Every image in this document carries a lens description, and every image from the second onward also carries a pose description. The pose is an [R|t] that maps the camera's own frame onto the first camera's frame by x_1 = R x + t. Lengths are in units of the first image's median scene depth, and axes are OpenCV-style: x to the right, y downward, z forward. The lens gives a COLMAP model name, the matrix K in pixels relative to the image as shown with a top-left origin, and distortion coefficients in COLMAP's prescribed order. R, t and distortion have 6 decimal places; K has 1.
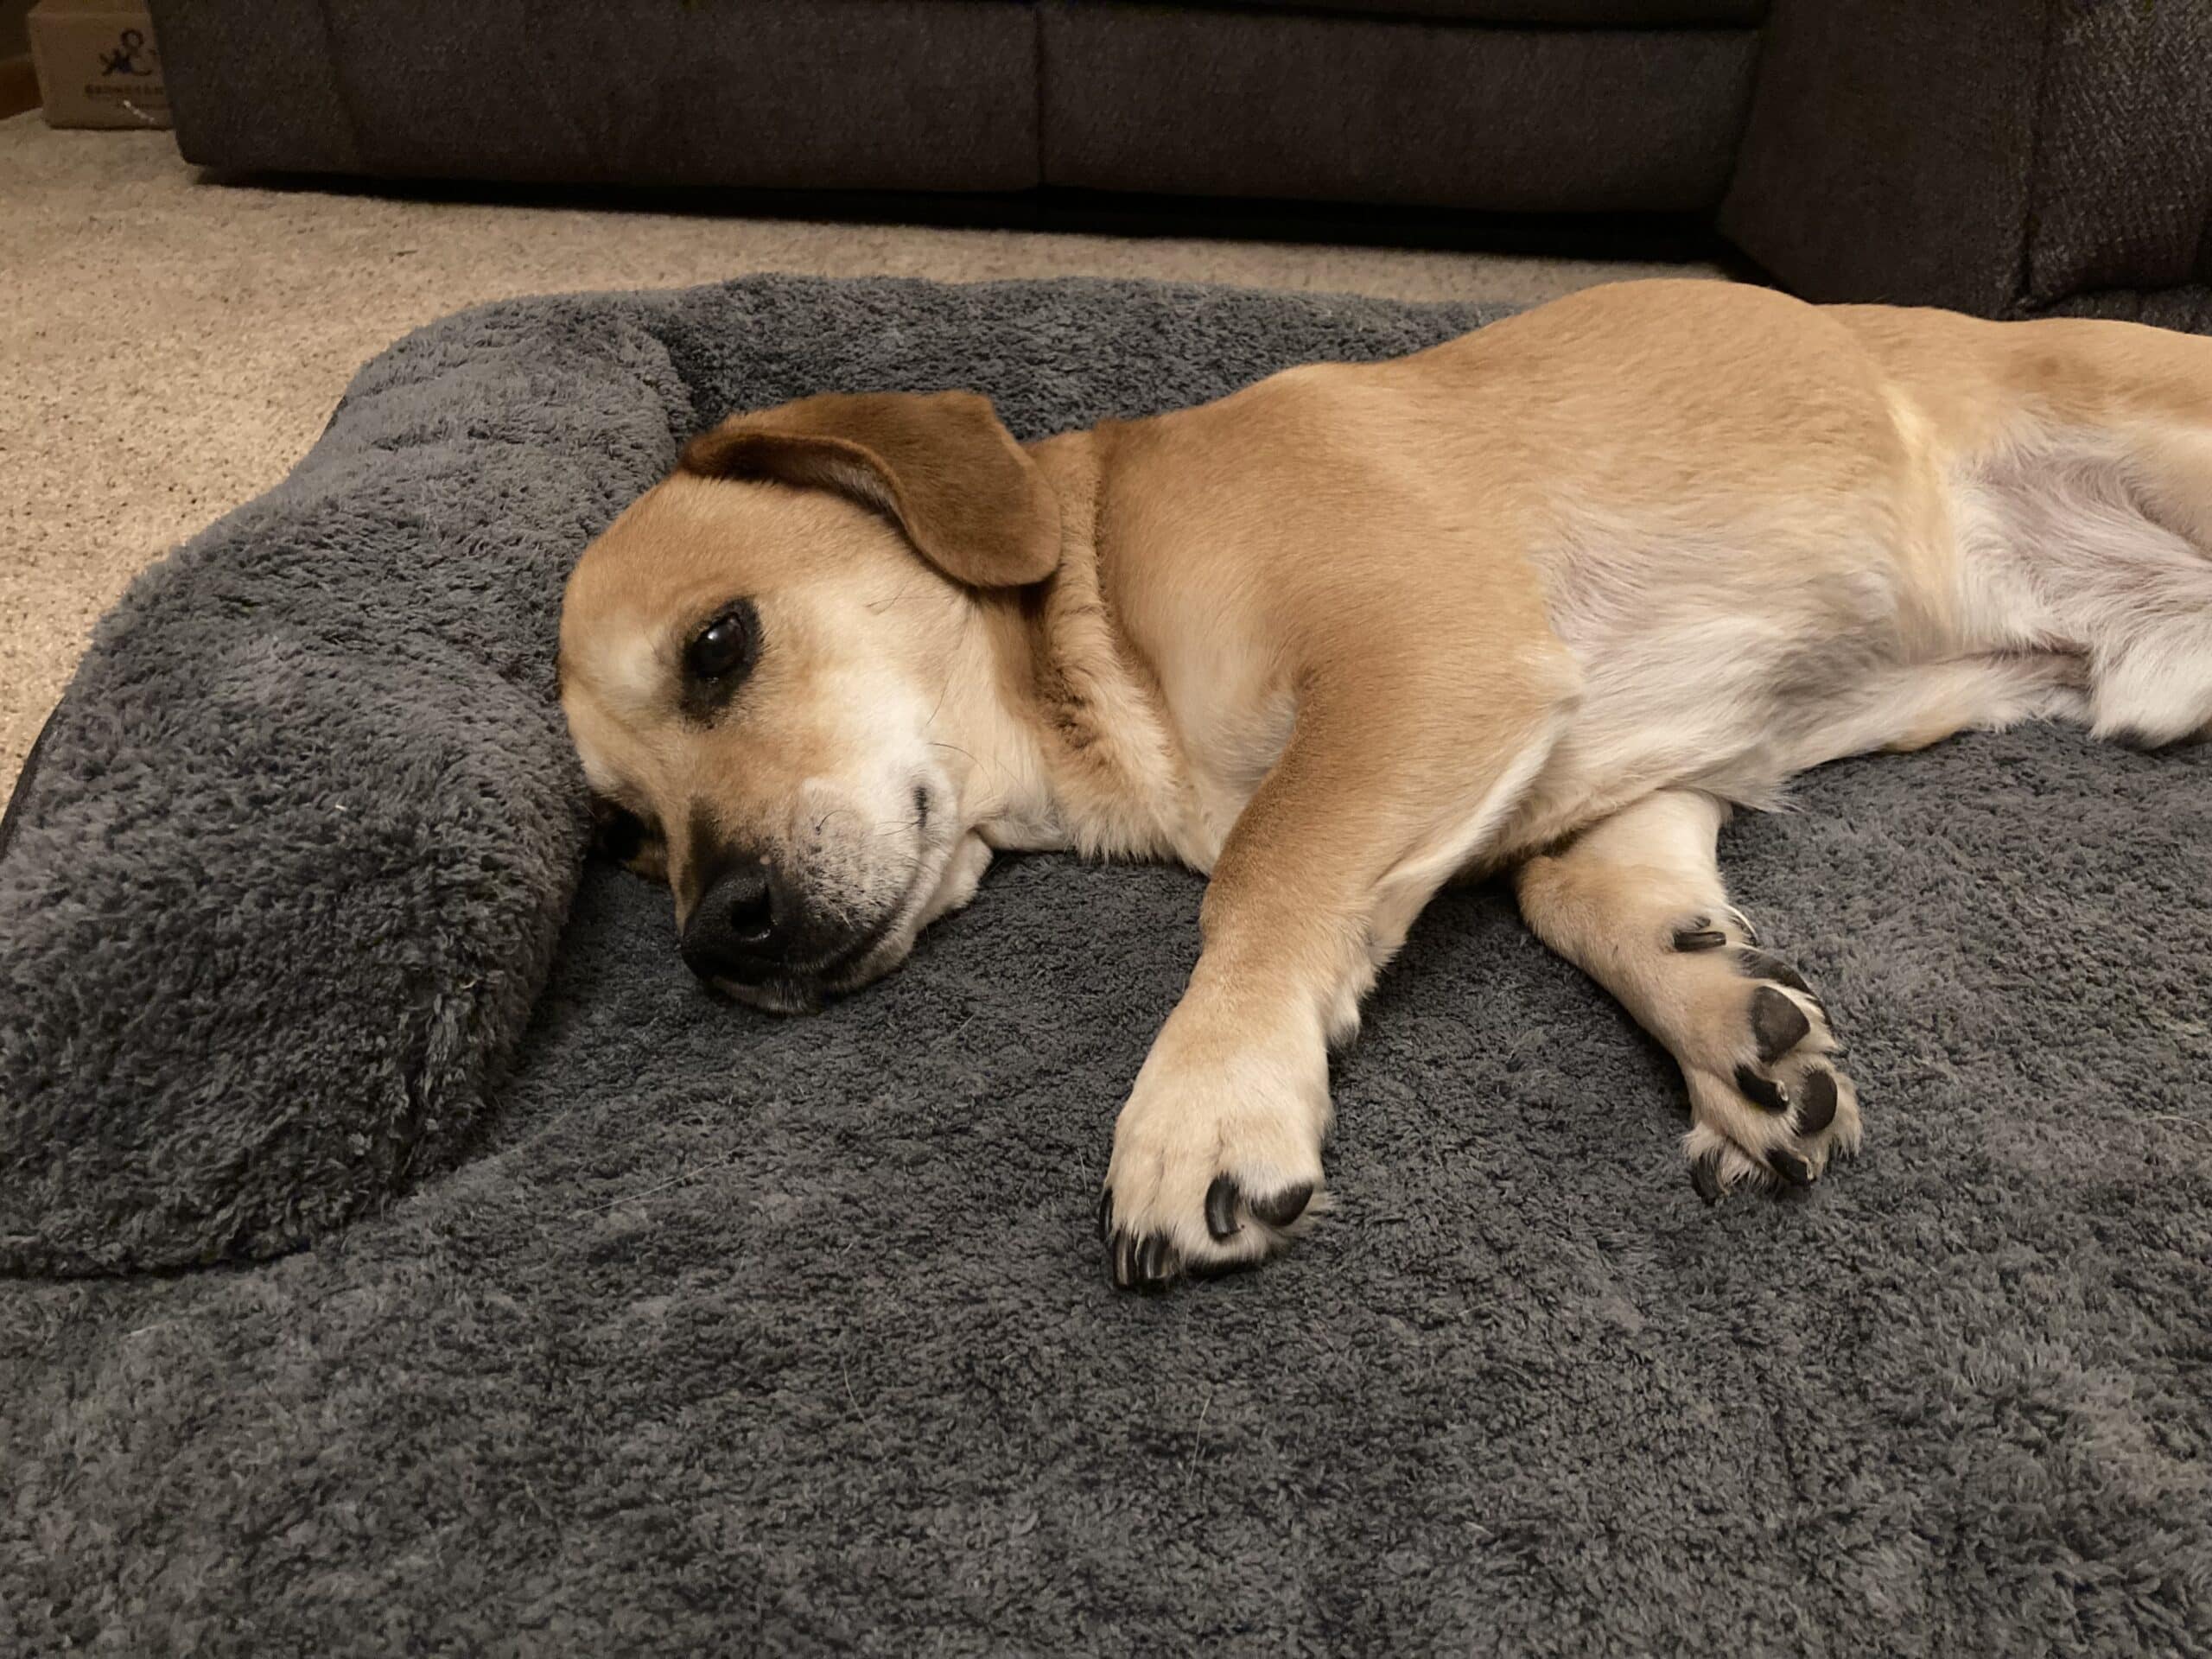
lens RADIAL K [[1890.0, 0, 1101.6], [0, 1890.0, 718.3], [0, 0, 1]] dist [-0.011857, -0.005052]
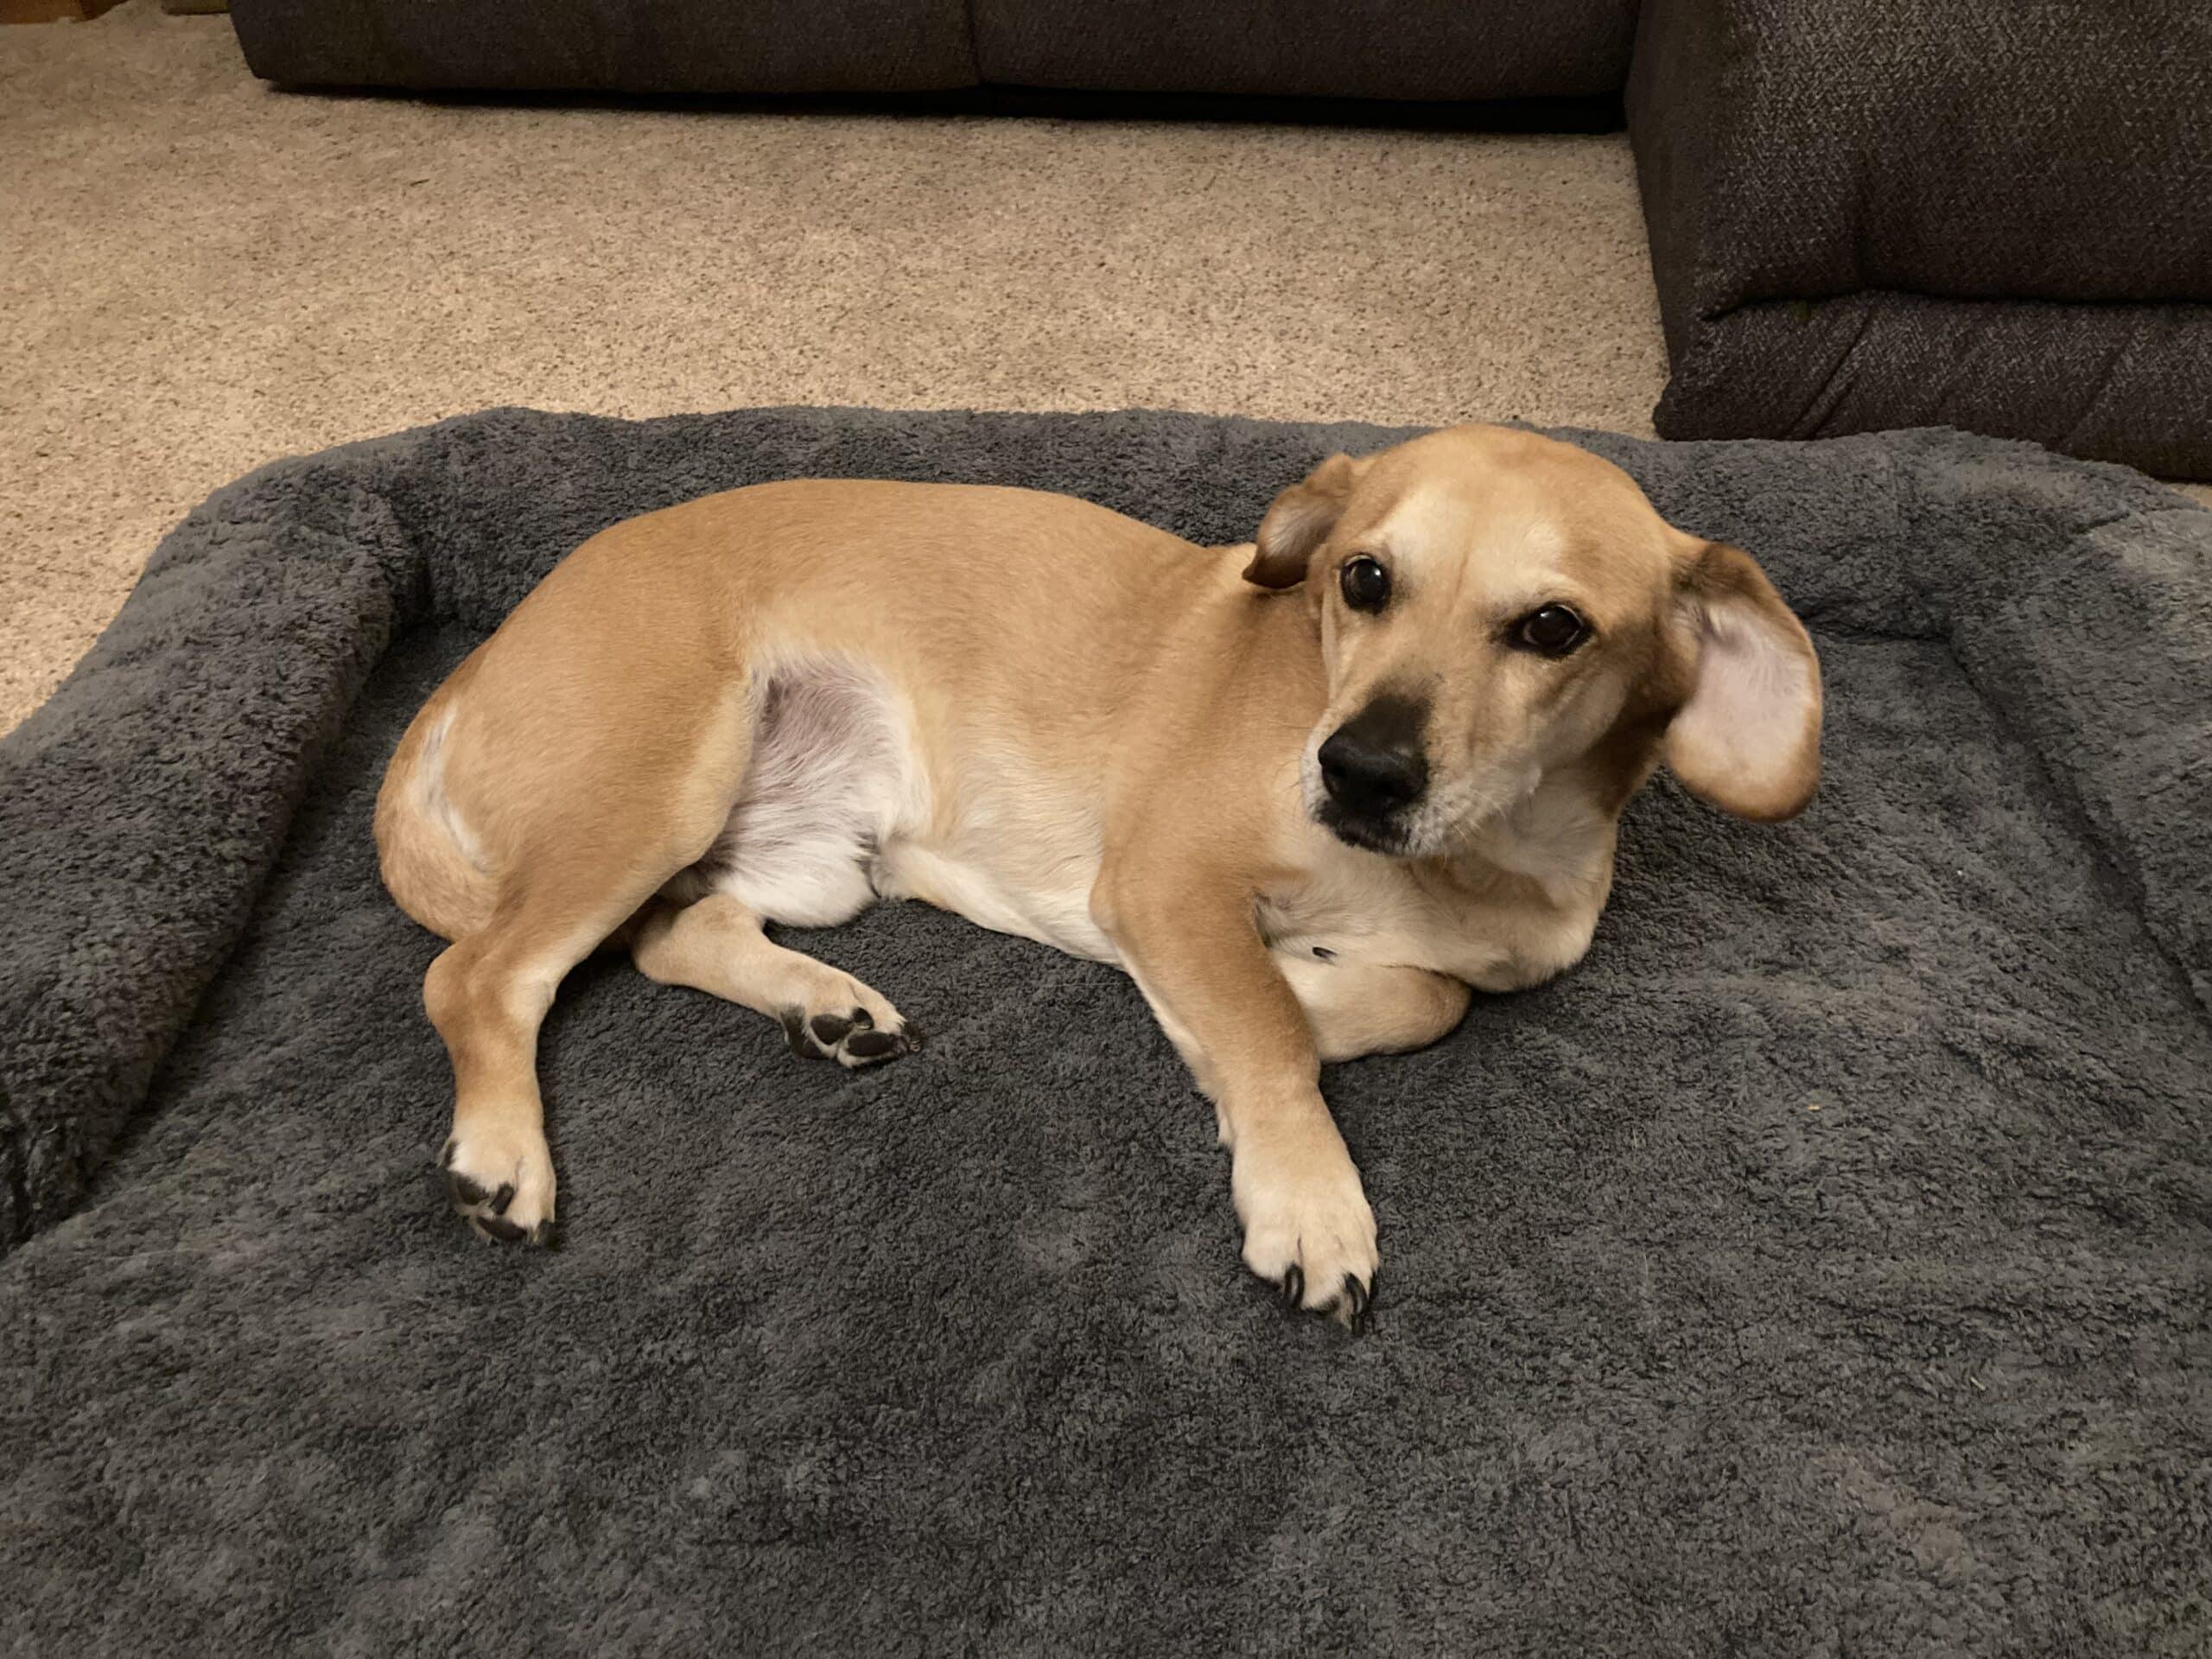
lens RADIAL K [[1820.3, 0, 1107.2], [0, 1820.3, 775.3], [0, 0, 1]] dist [0.002689, -0.001978]
pose [[0.989326, 0.030579, -0.142477, 0.468089], [0.002396, 0.974189, 0.225722, -0.302279], [0.145702, -0.223654, 0.963717, -0.218997]]
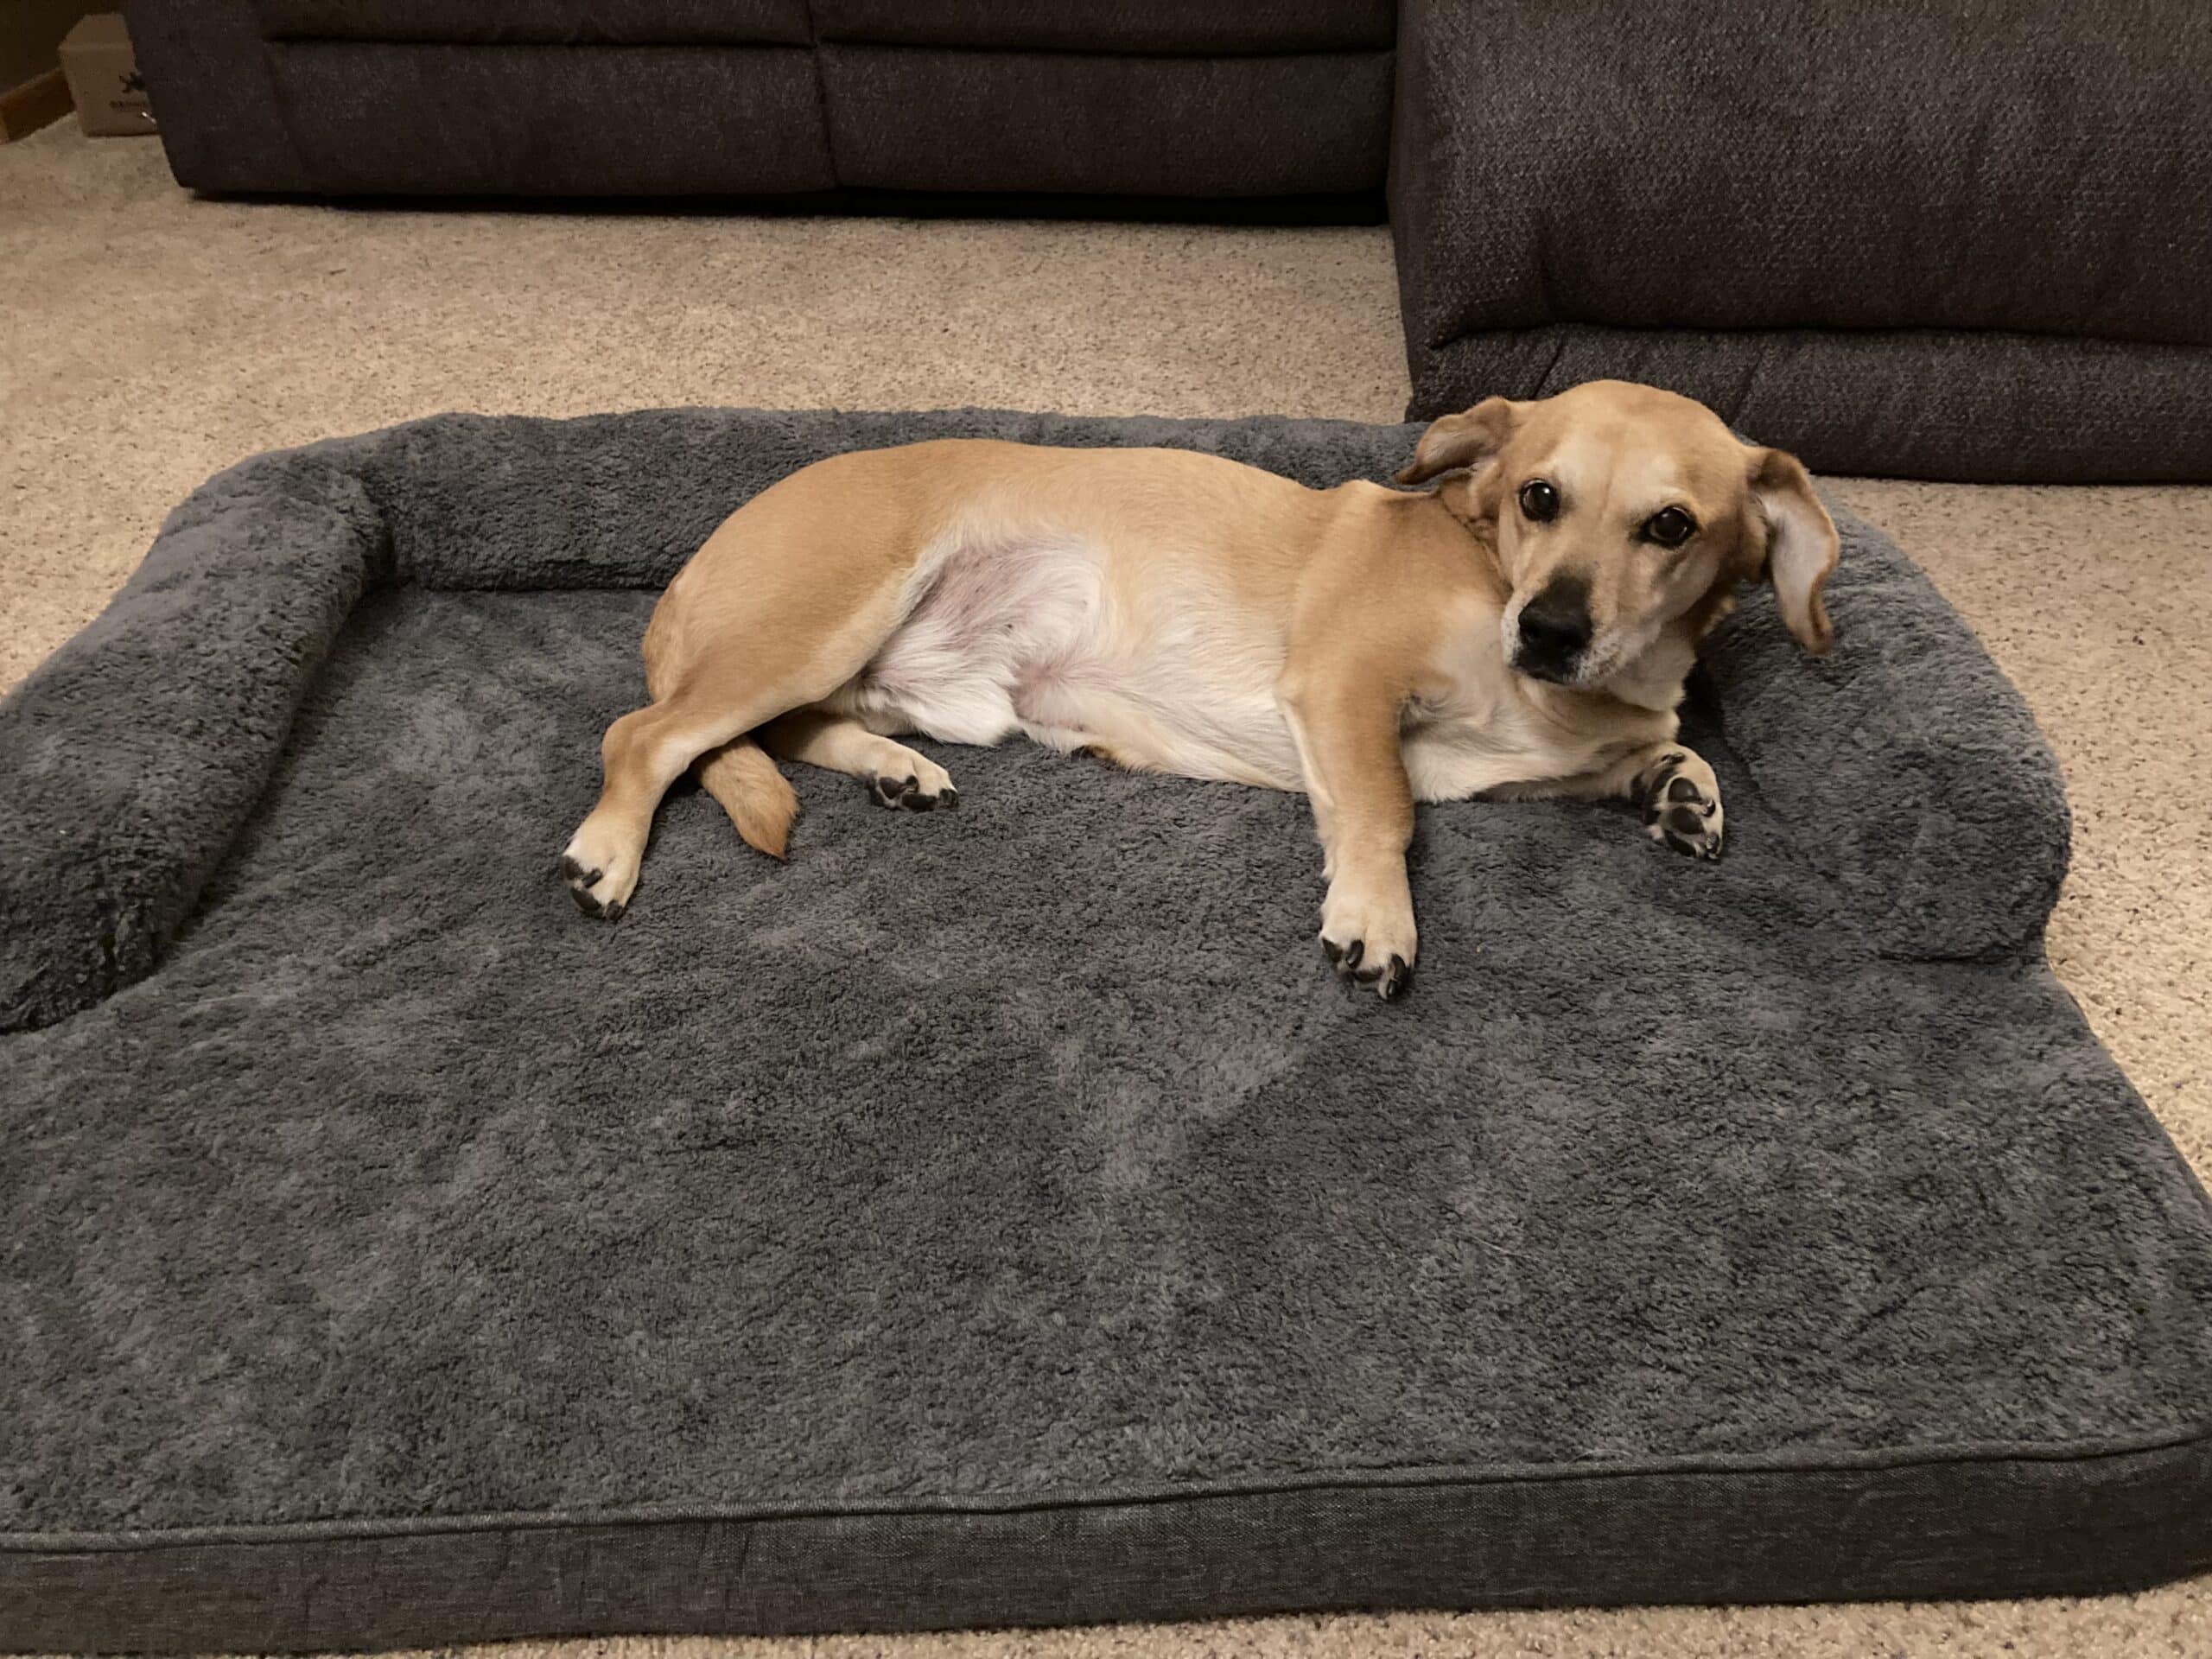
lens RADIAL K [[1820.3, 0, 1107.2], [0, 1820.3, 775.3], [0, 0, 1]] dist [0.002689, -0.001978]
pose [[0.997425, -0.006564, -0.071411, 0.534387], [0.017345, 0.988316, 0.151427, -0.175359], [0.069583, -0.152276, 0.985885, -0.564673]]
